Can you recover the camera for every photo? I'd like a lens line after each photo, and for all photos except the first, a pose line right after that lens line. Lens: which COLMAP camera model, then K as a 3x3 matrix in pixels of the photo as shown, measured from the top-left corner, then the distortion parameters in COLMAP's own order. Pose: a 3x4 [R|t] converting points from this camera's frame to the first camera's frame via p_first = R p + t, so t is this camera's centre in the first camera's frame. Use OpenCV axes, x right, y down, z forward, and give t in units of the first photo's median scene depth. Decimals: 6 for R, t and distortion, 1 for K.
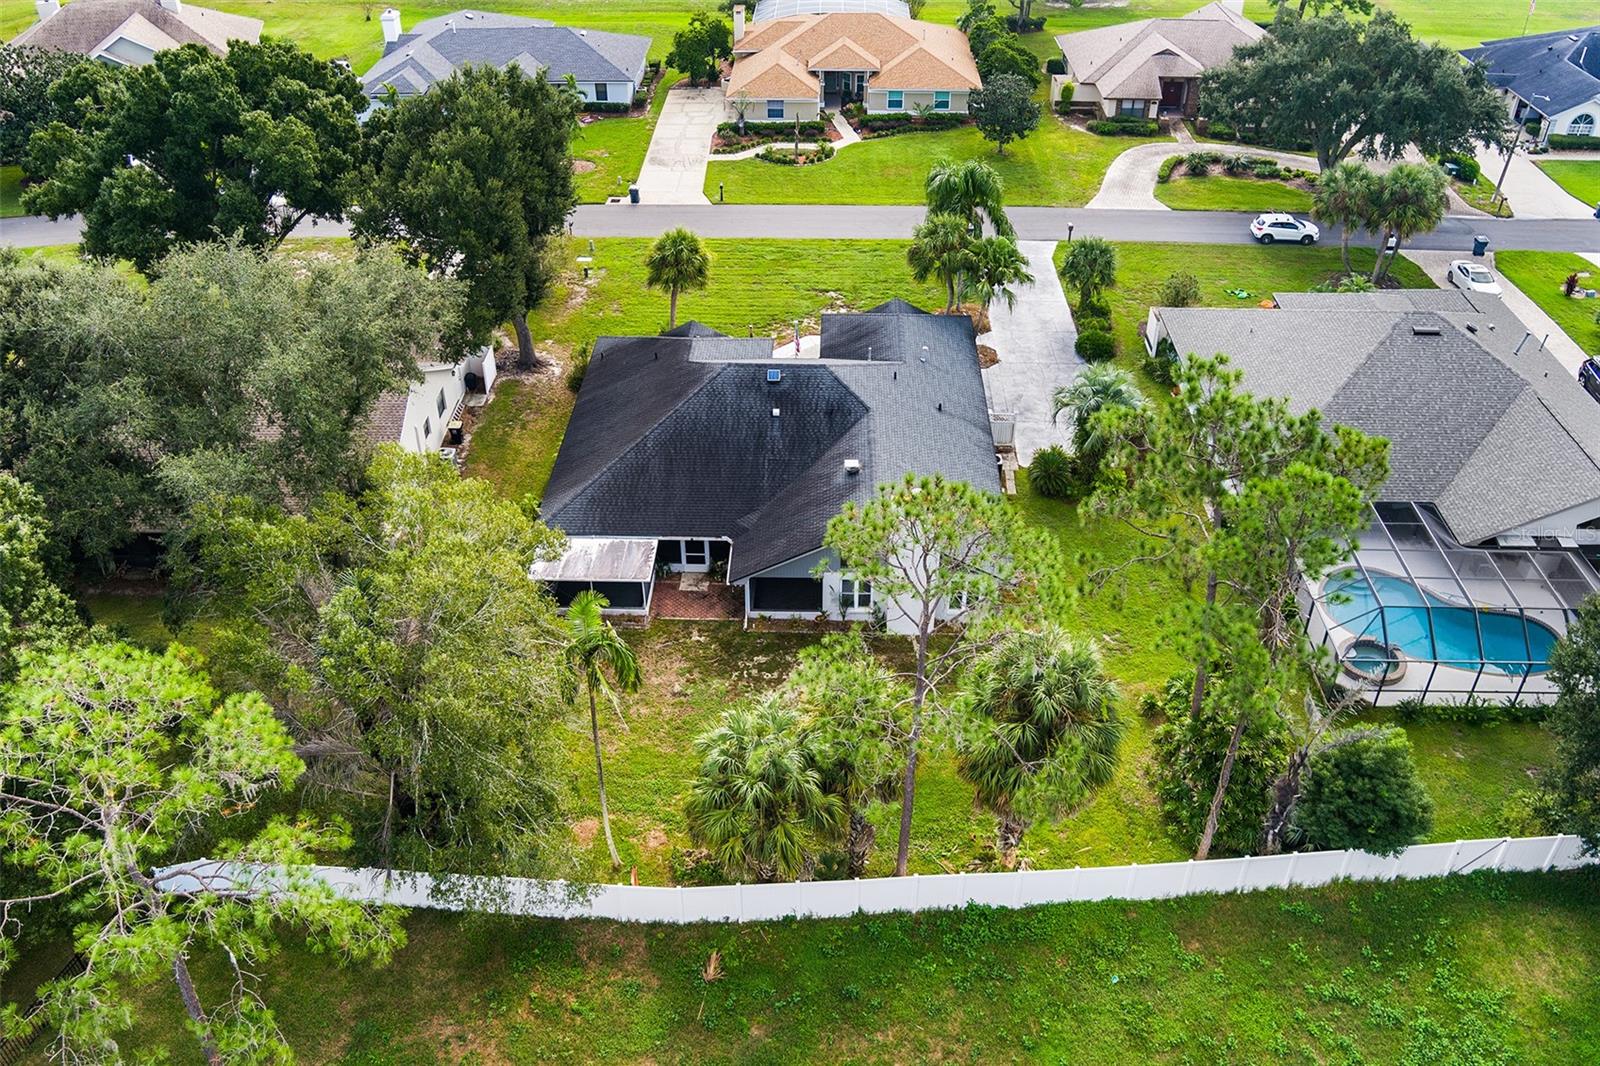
lens RADIAL K [[1323.4, 0, 800.0], [0, 1323.4, 533.0], [0, 0, 1]] dist [-0.092932, 0.049068]
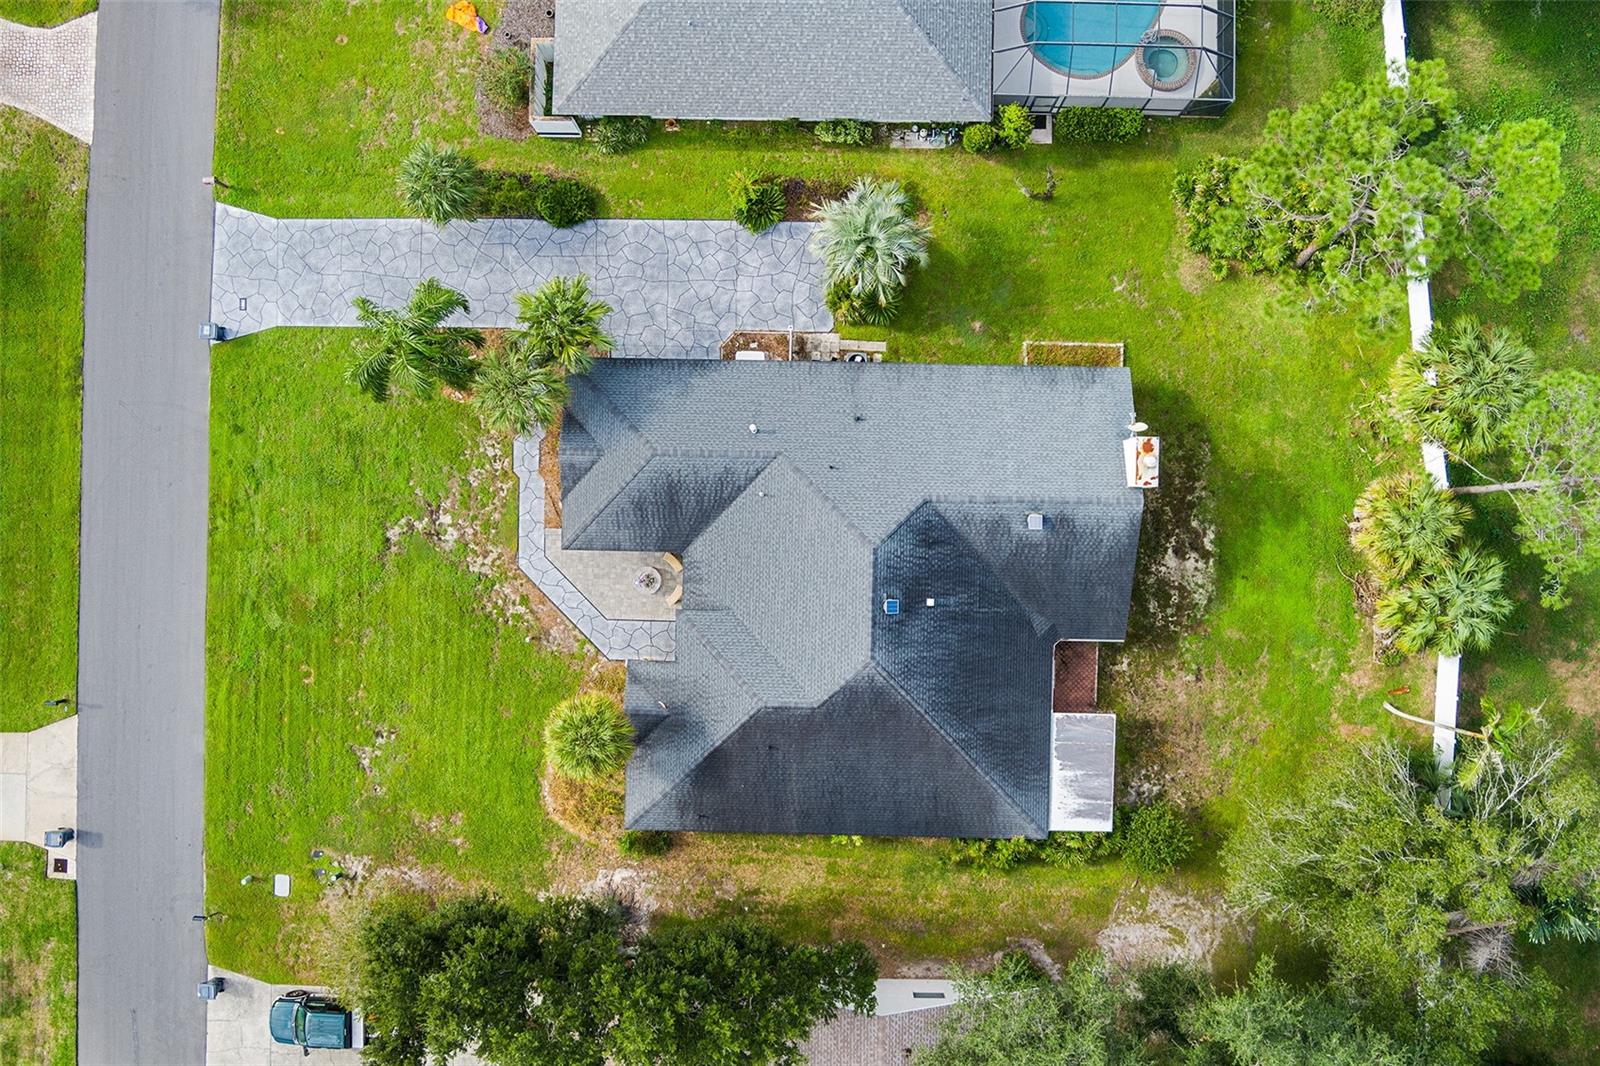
lens RADIAL K [[1323.4, 0, 800.0], [0, 1323.4, 533.0], [0, 0, 1]] dist [-0.092932, 0.049068]
pose [[-0.009311, -0.999941, 0.005627, 0.026828], [0.588128, -0.000925, 0.808767, -0.931325], [-0.808714, 0.010840, 0.588102, 0.566077]]
